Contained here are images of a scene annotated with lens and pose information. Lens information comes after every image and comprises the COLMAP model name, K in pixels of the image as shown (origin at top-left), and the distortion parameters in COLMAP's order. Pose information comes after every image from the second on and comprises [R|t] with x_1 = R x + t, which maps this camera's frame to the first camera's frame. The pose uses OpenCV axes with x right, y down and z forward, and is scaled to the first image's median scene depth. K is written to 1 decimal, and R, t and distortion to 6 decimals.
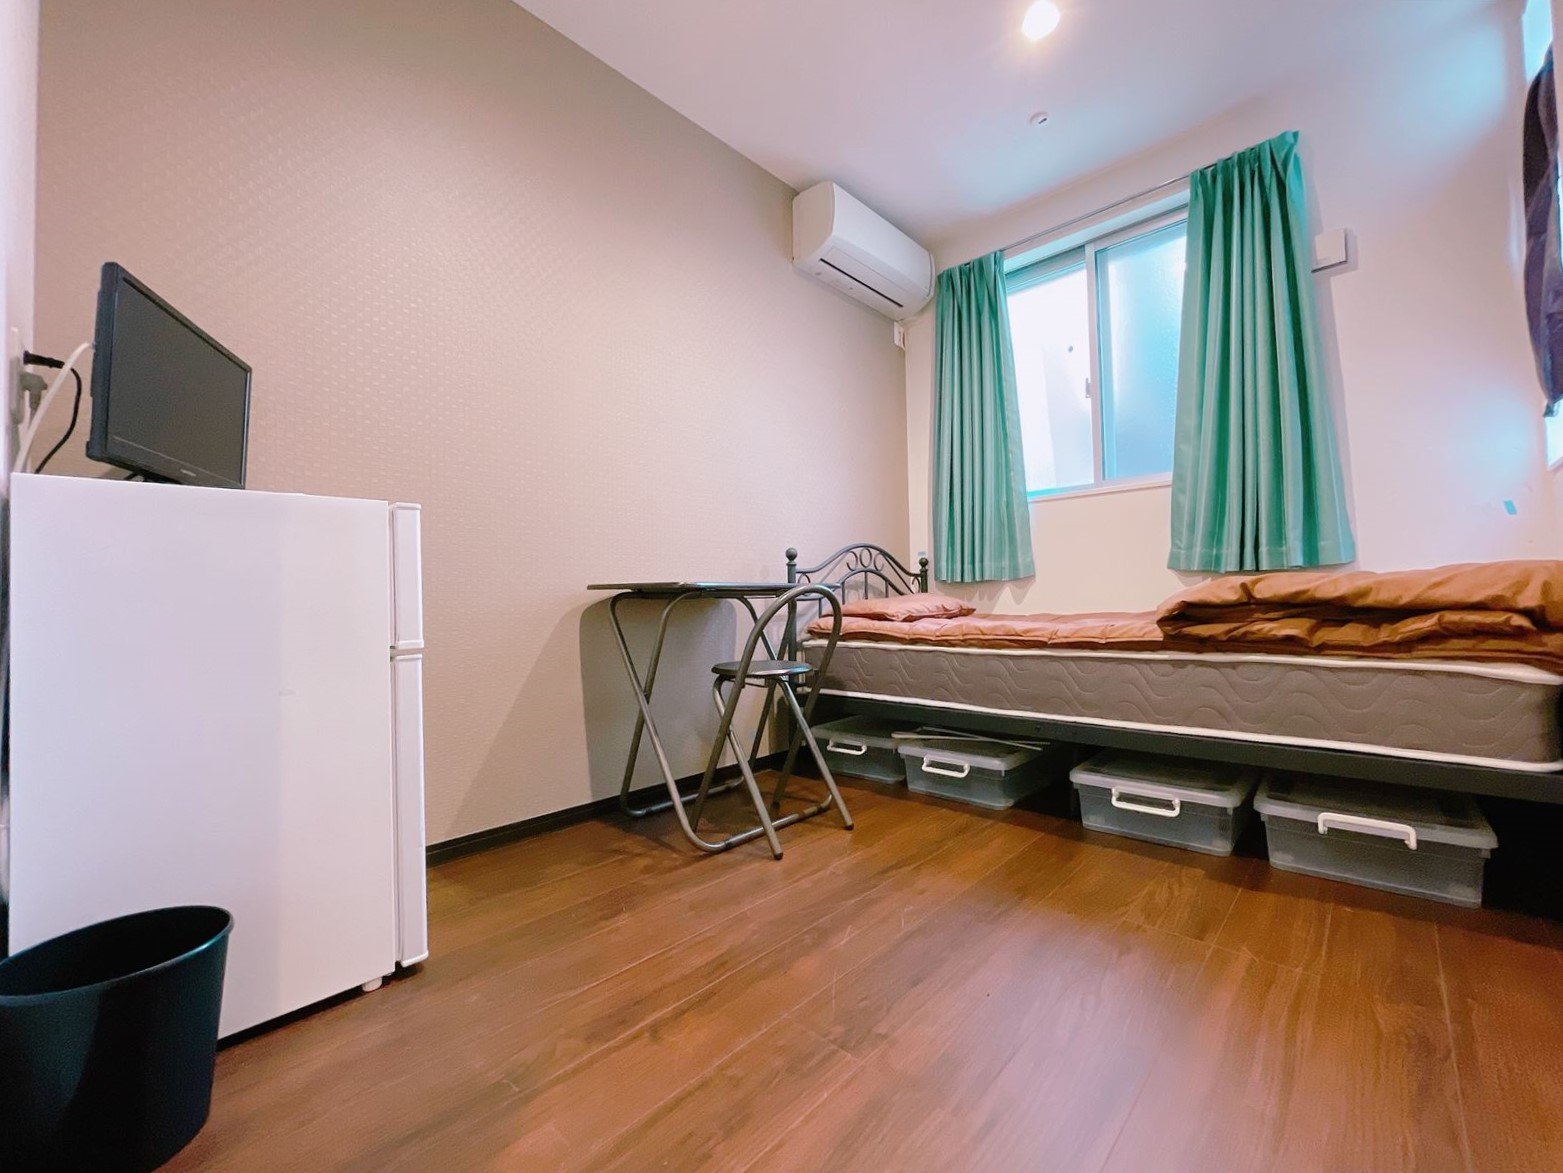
lens RADIAL K [[636.4, 0, 782.1], [0, 636.4, 594.7], [0, 0, 1]] dist [0.001373, -0.000008]
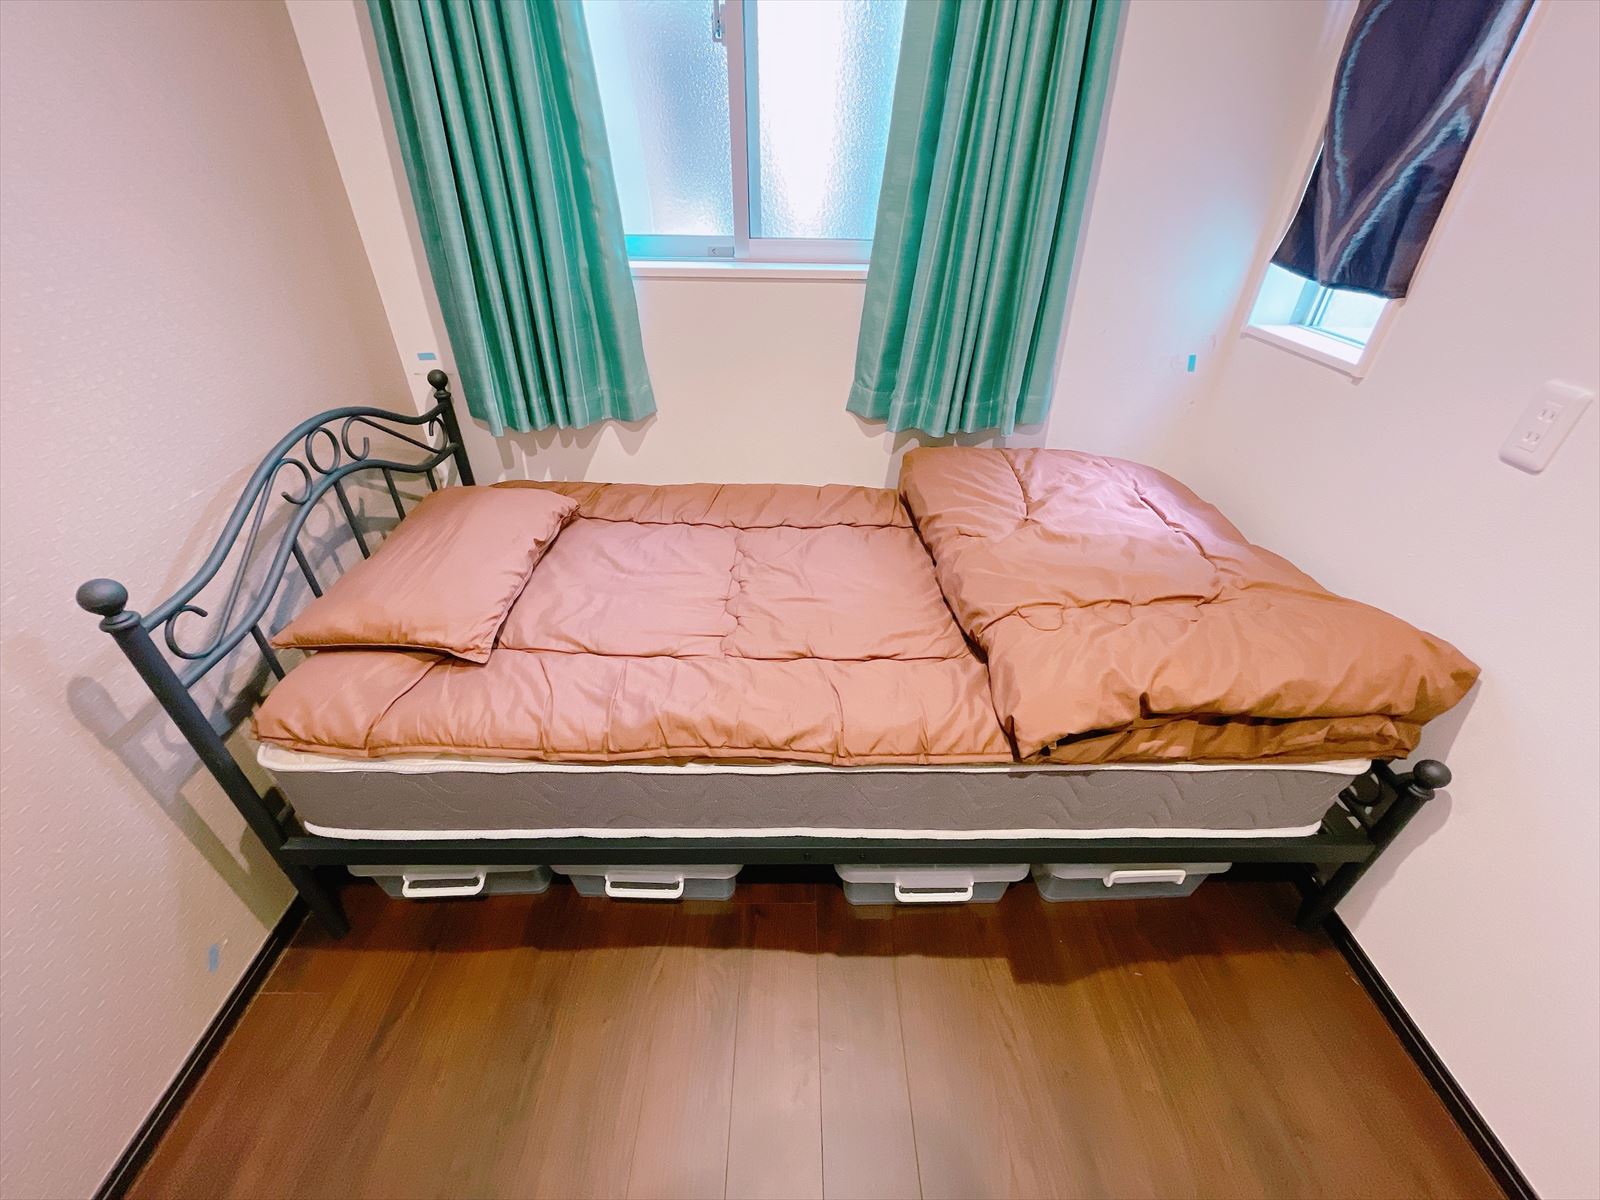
lens RADIAL K [[651.5, 0, 798.9], [0, 651.5, 602.0], [0, 0, 1]] dist [0.001373, -0.000008]
pose [[0.723048, -0.361557, 0.588624, 0.064781], [-0.036643, 0.830819, 0.555335, -0.225007], [-0.689825, -0.423103, 0.587473, 0.458134]]
